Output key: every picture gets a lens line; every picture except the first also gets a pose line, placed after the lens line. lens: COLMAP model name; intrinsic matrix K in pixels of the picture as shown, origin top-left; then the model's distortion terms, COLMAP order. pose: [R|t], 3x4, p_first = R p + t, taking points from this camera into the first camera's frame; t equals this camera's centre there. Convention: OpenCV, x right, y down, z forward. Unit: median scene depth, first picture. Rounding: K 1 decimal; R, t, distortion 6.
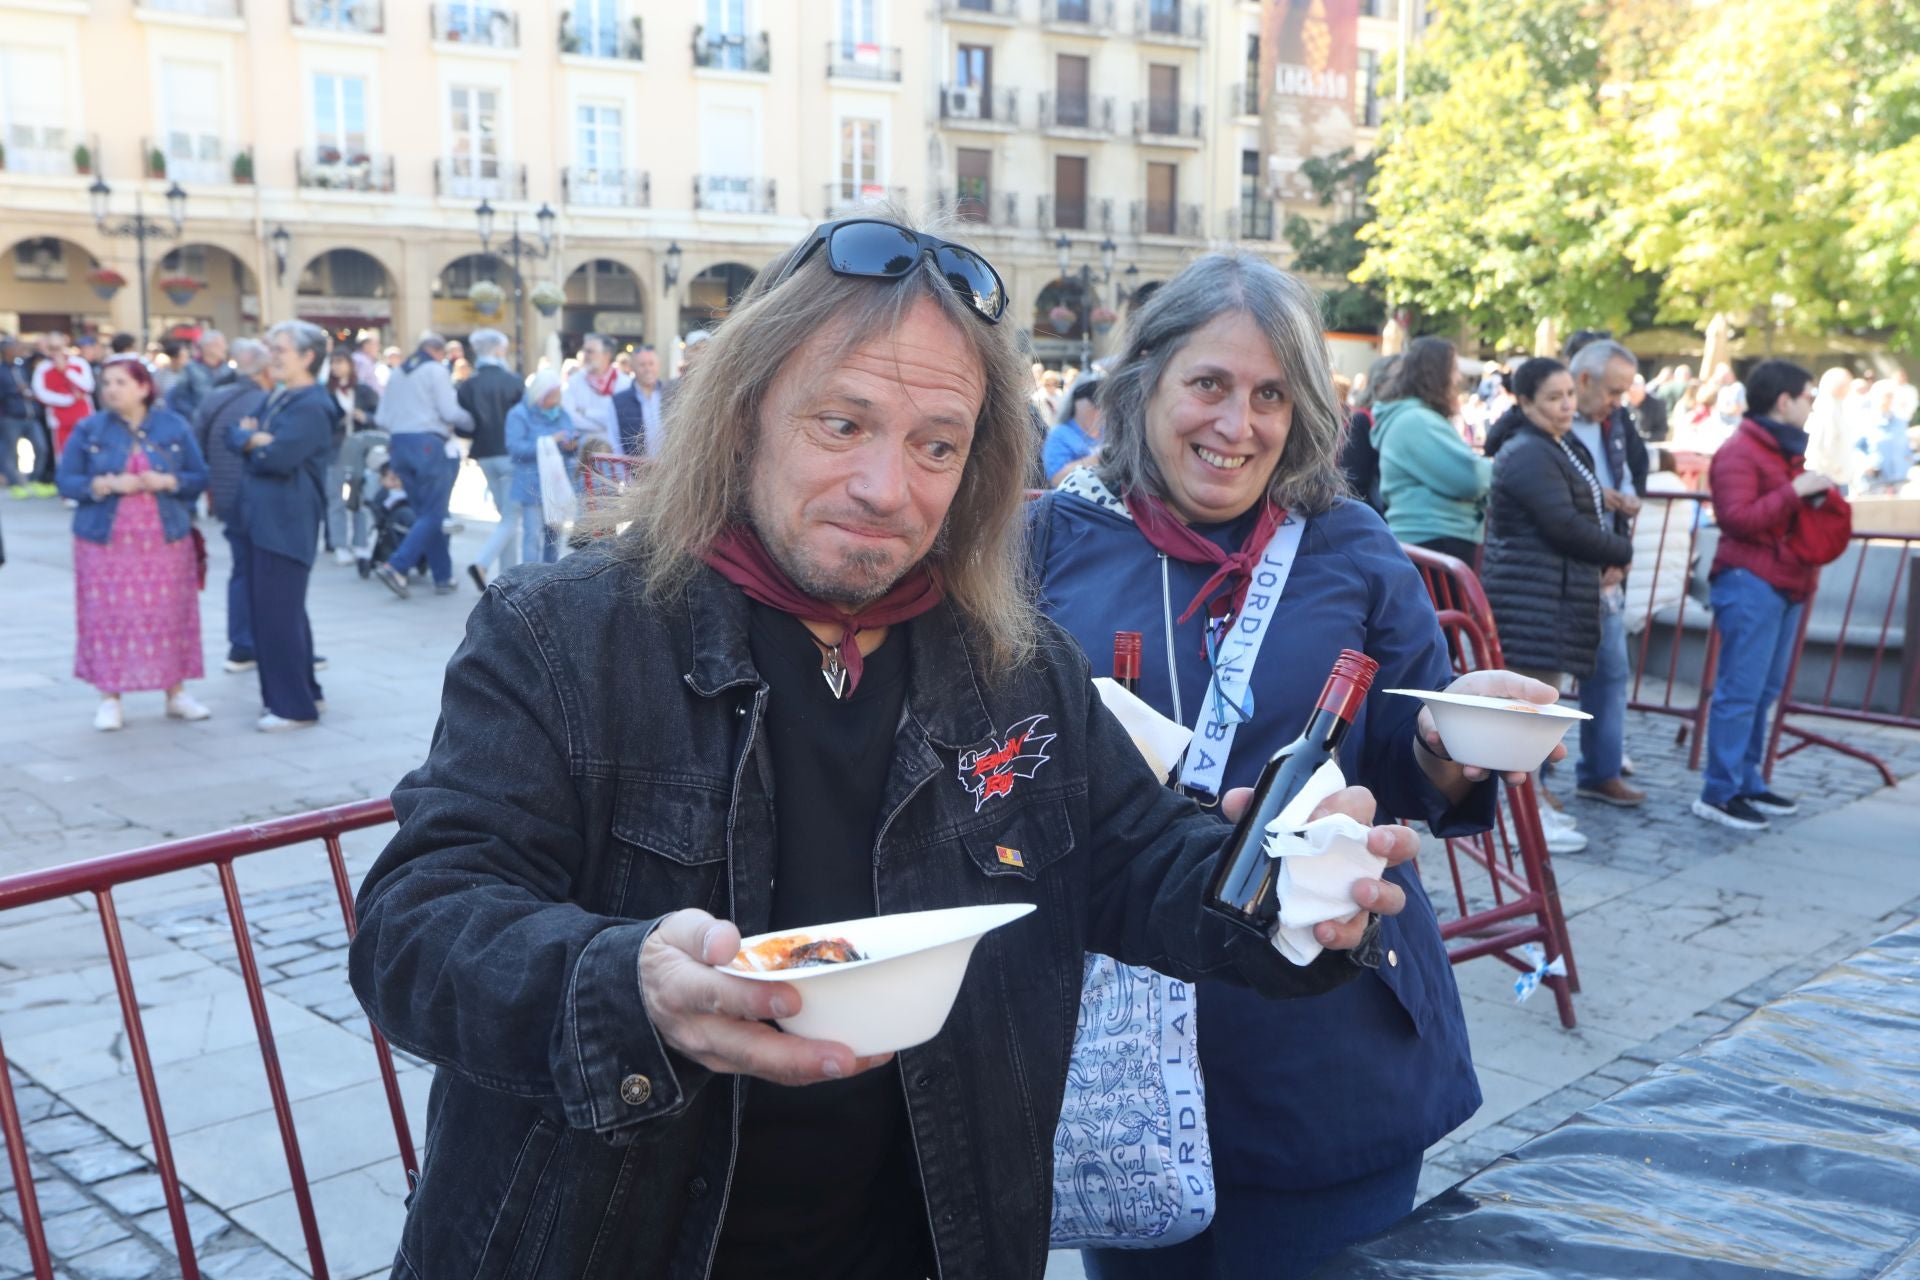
lens RADIAL K [[1850.5, 0, 969.6], [0, 1850.5, 636.4], [0, 0, 1]] dist [-0.004998, 0.108080]
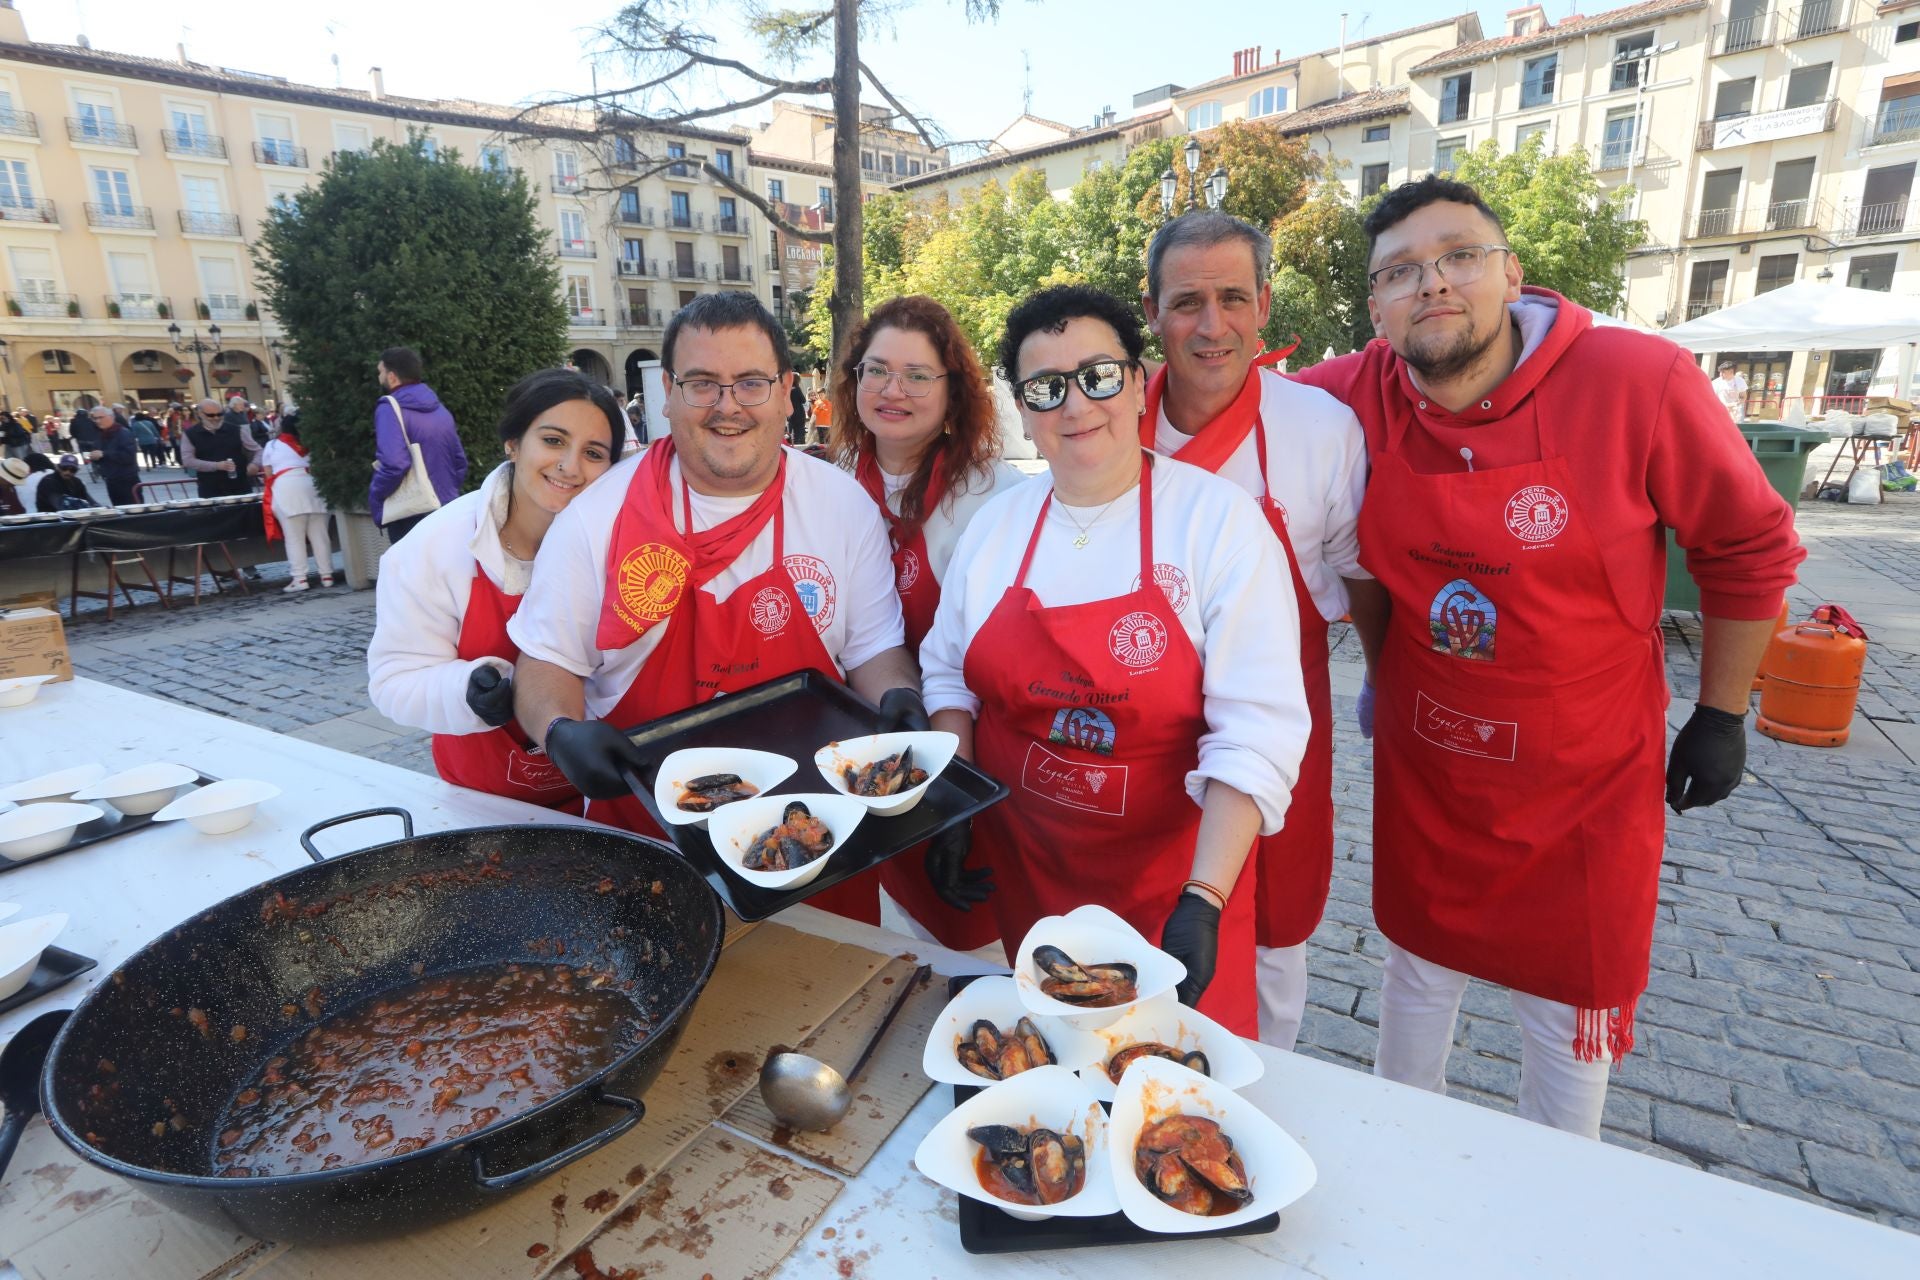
lens RADIAL K [[963.1, 0, 959.7], [0, 963.1, 632.4], [0, 0, 1]] dist [-0.065219, 0.029255]
pose [[0.970393, -0.087548, 0.225108, 0.081431], [0.062883, 0.991431, 0.114504, 0.021597], [-0.233204, -0.096958, 0.967582, -0.163431]]
